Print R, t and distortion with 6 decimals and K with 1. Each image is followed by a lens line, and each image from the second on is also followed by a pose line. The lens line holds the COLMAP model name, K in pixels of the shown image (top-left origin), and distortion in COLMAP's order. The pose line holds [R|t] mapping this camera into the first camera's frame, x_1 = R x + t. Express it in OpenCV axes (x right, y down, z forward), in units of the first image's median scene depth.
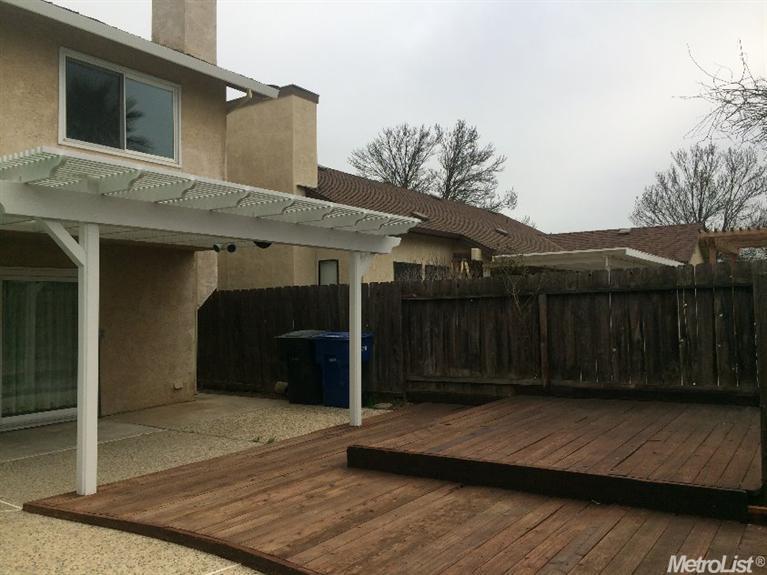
lens RADIAL K [[640.3, 0, 380.7], [0, 640.3, 285.5], [0, 0, 1]] dist [0.019151, -0.055678]
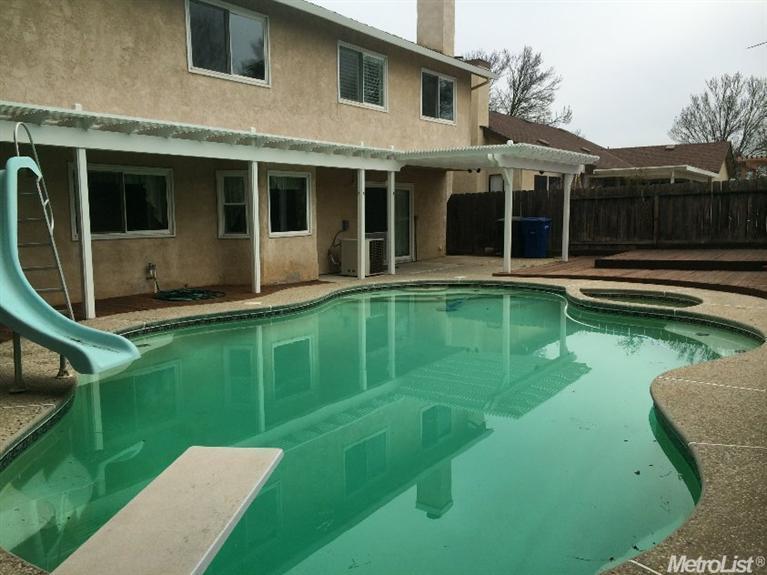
lens RADIAL K [[640.3, 0, 379.9], [0, 640.3, 294.2], [0, 0, 1]] dist [0.019151, -0.055678]
pose [[0.999957, -0.009079, -0.002026, -0.271781], [0.009288, 0.986756, 0.161944, -0.006224], [0.000529, -0.161956, 0.986798, -0.444187]]
